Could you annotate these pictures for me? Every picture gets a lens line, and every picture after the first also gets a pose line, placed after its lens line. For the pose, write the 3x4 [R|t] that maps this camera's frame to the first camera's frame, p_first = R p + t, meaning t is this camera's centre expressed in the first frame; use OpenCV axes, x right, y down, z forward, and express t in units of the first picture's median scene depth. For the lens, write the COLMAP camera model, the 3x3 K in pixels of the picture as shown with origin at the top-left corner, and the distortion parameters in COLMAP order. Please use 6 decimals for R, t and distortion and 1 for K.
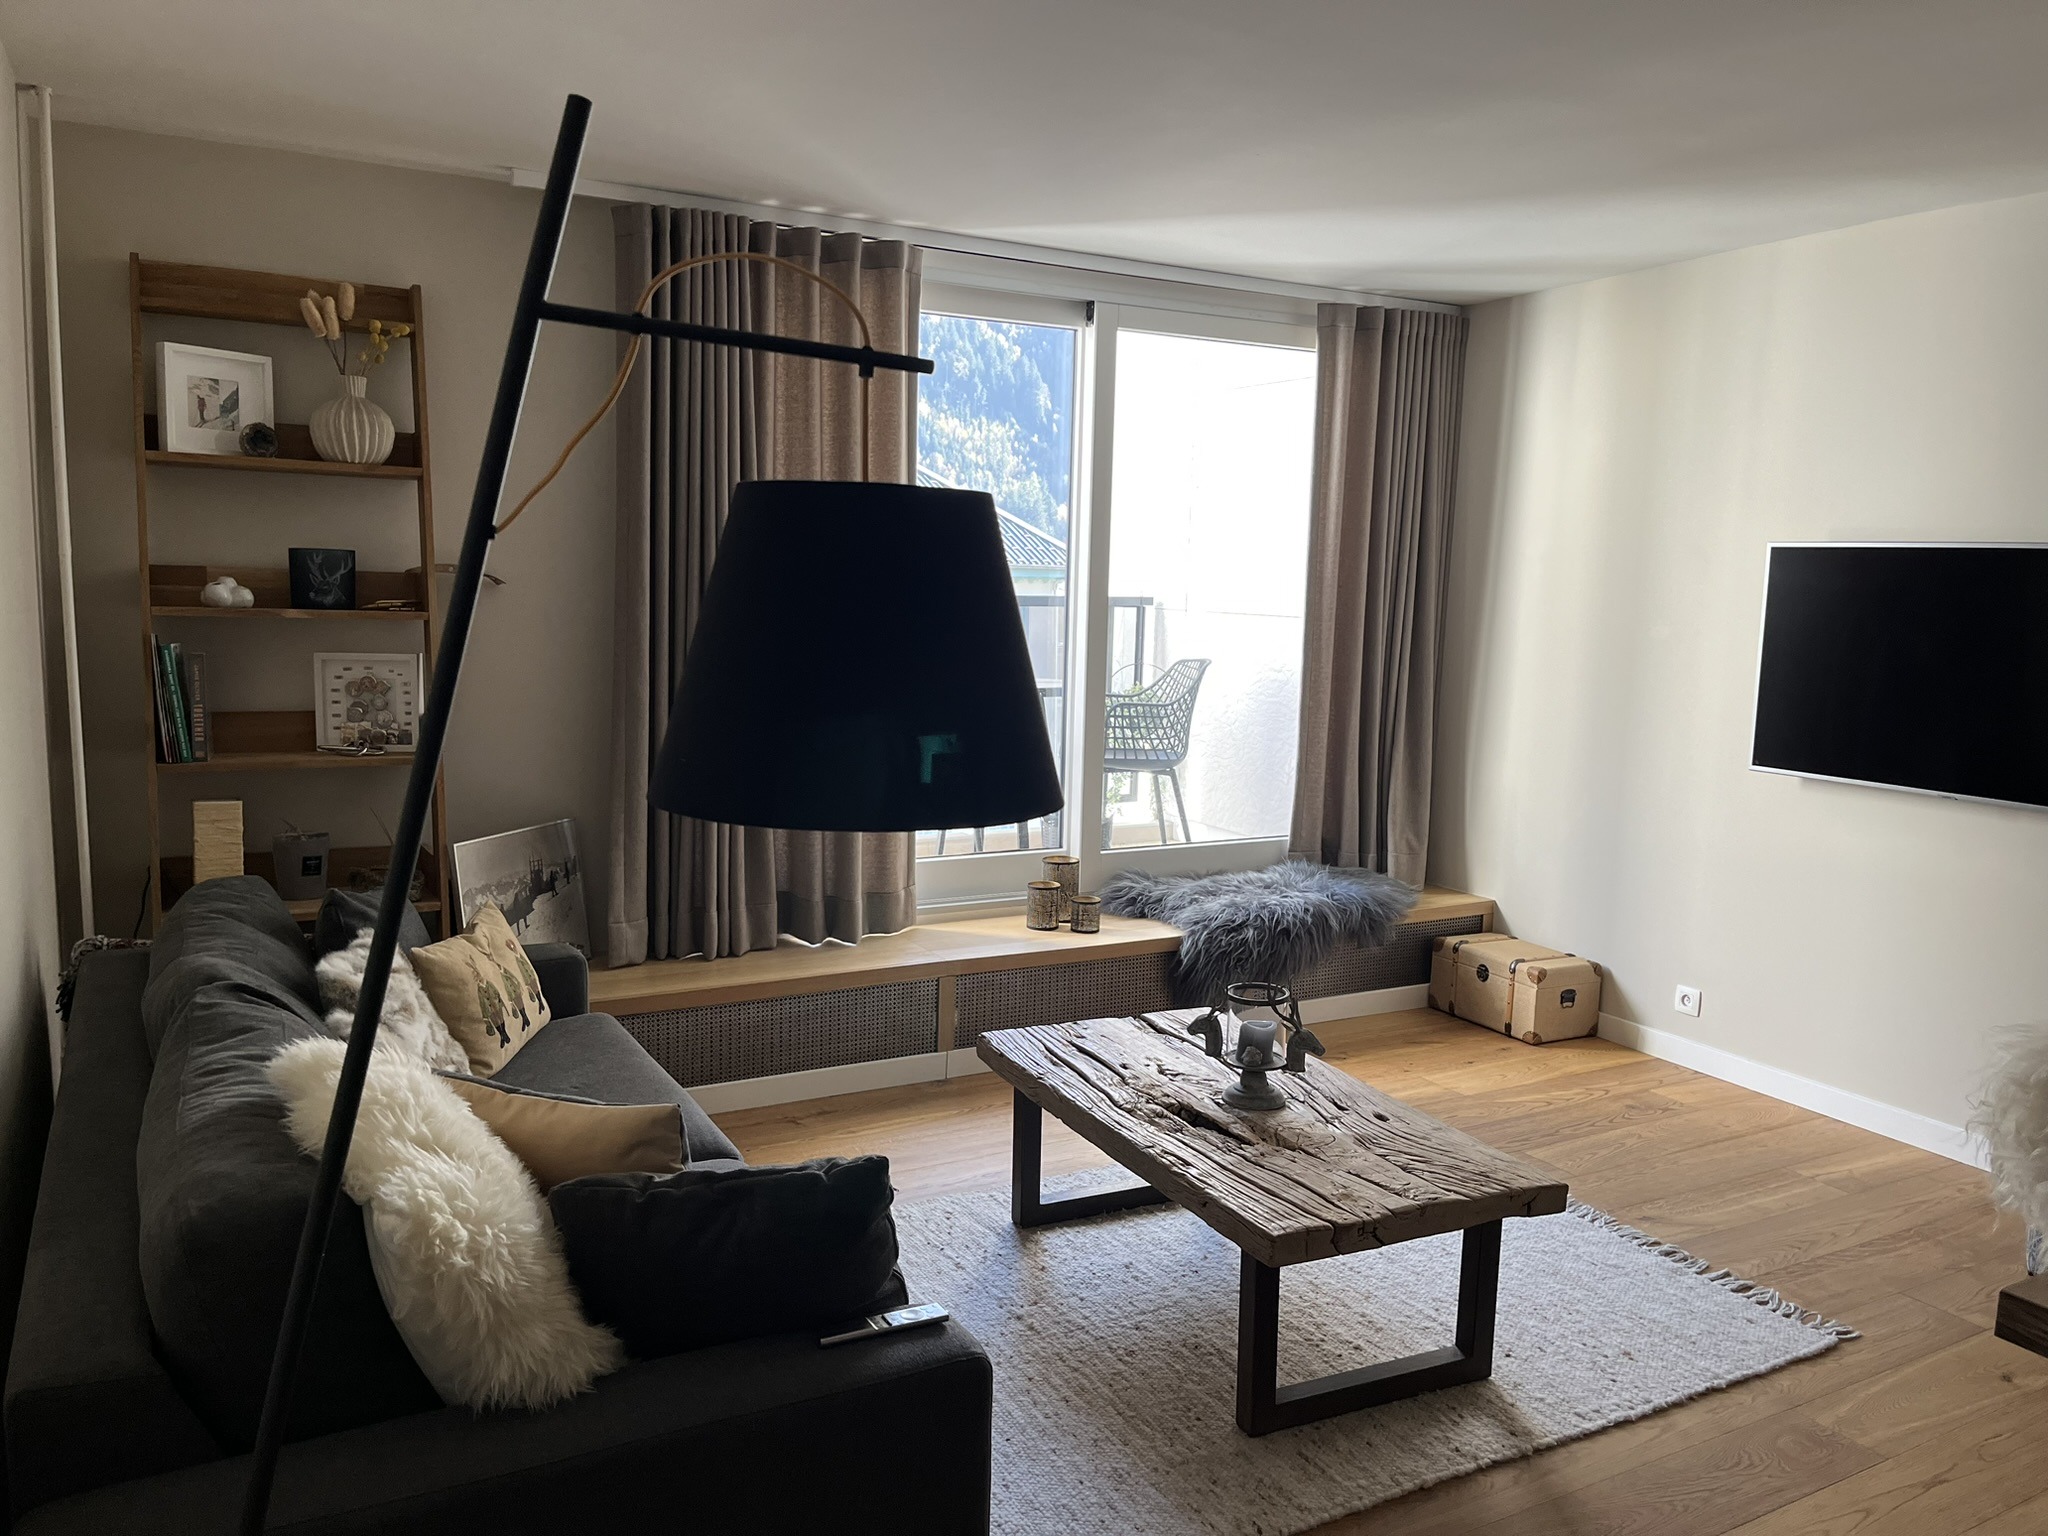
lens RADIAL K [[1565.9, 0, 1038.1], [0, 1565.9, 784.8], [0, 0, 1]] dist [0.057571, -0.058773]
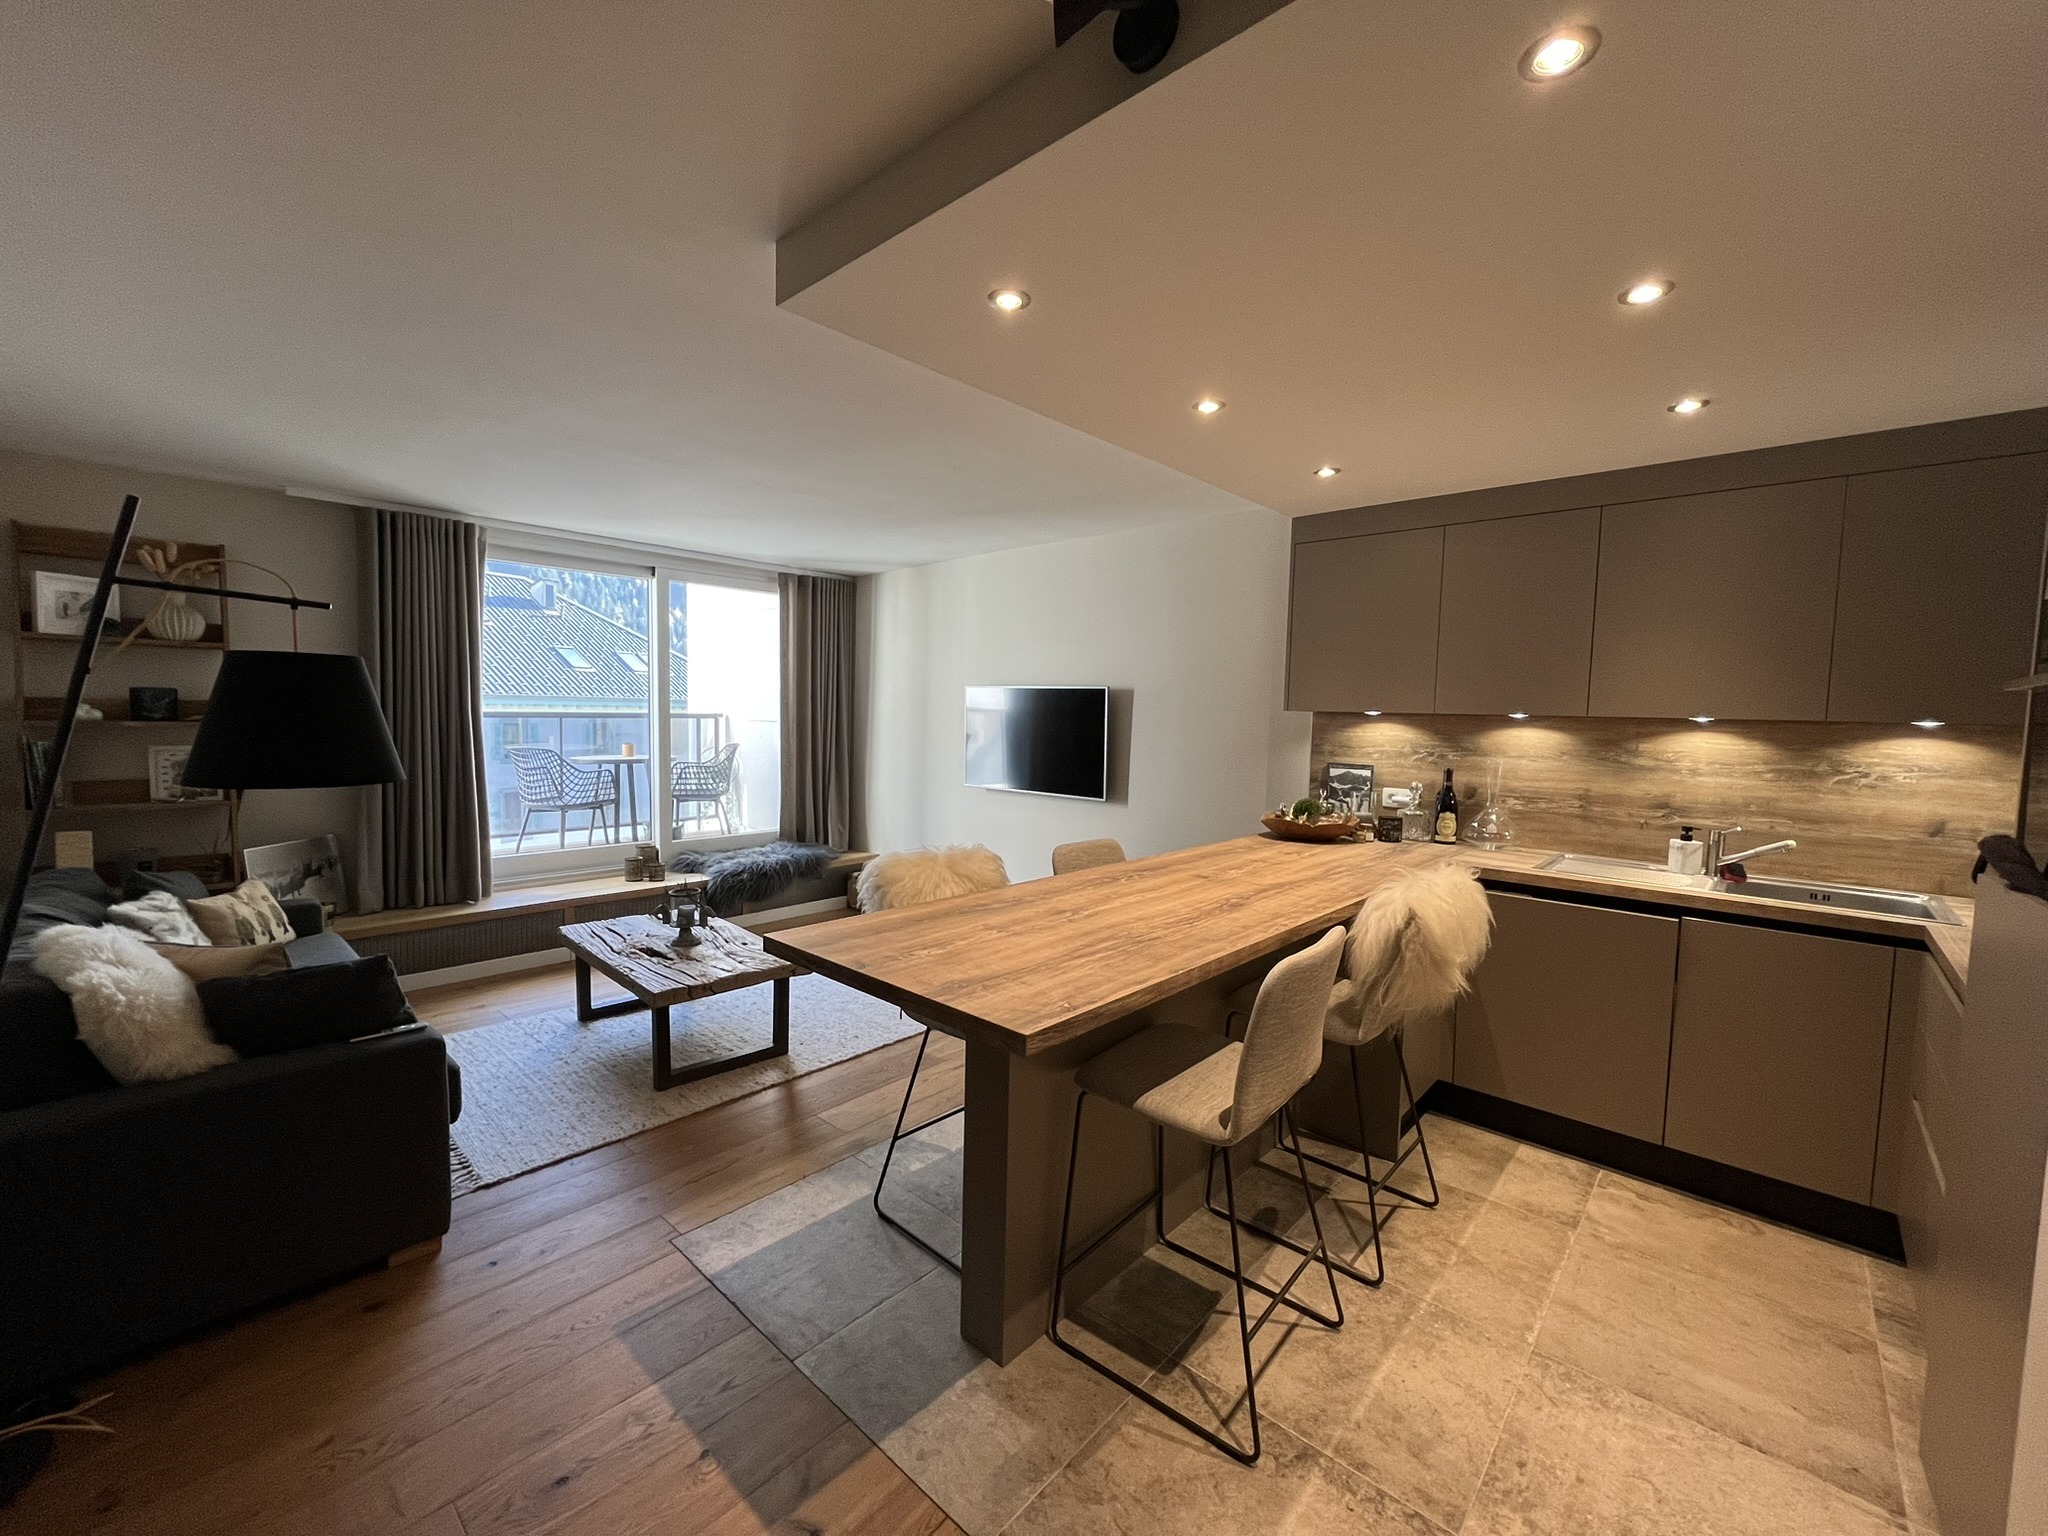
lens RADIAL K [[834.5, 0, 1015.7], [0, 834.5, 767.1], [0, 0, 1]] dist [-0.001374, 0.000689]
pose [[0.950346, -0.028728, 0.309866, 0.176608], [0.047172, 0.997522, -0.052192, 0.034858], [-0.307599, 0.064218, 0.949347, -0.184612]]
